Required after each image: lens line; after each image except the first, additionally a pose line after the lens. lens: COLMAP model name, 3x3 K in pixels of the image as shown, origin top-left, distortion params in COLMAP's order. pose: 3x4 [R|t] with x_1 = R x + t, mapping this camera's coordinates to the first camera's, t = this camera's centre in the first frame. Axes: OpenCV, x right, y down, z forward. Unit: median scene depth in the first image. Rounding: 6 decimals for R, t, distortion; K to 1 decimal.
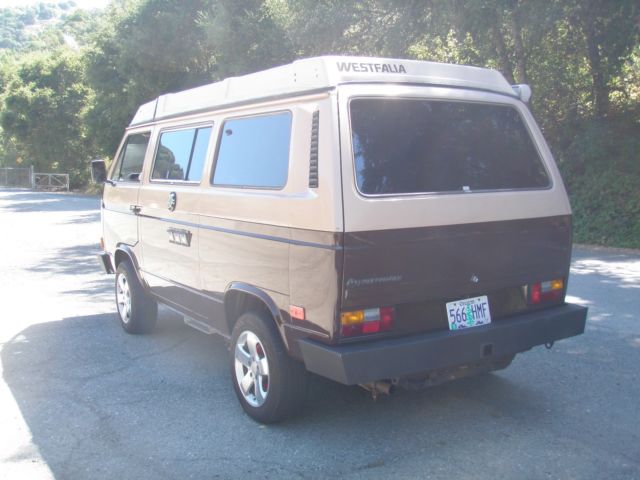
lens RADIAL K [[717.4, 0, 310.2], [0, 717.4, 240.3], [0, 0, 1]] dist [-0.207902, 0.244290]
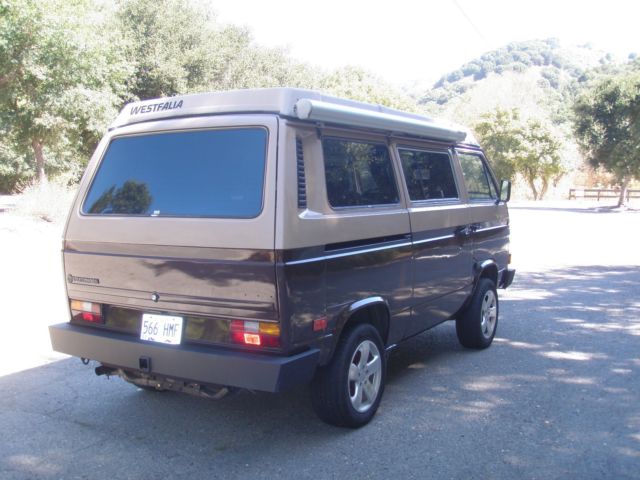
lens RADIAL K [[717.4, 0, 310.2], [0, 717.4, 240.3], [0, 0, 1]] dist [-0.207902, 0.244290]
pose [[0.469225, 0.079696, -0.879475, 1.252509], [-0.097952, 0.994471, 0.037857, -0.092439], [0.877629, 0.068383, 0.474437, 0.676478]]
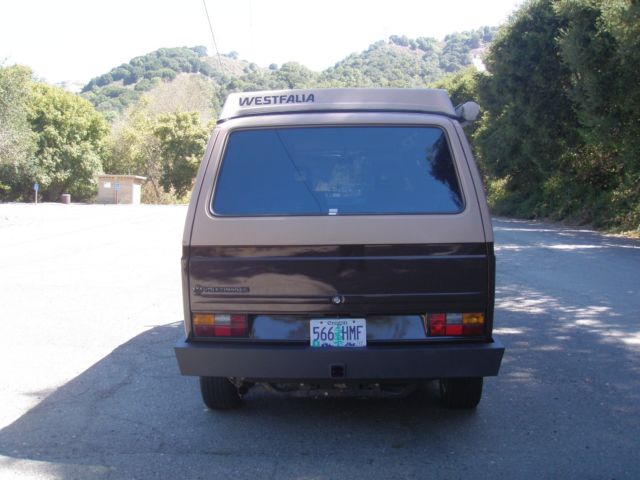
lens RADIAL K [[717.4, 0, 310.2], [0, 717.4, 240.3], [0, 0, 1]] dist [-0.207902, 0.244290]
pose [[0.824938, 0.047077, -0.563259, 0.757969], [-0.062471, 0.998014, -0.008080, -0.019596], [0.561760, 0.041853, 0.826241, 0.123011]]
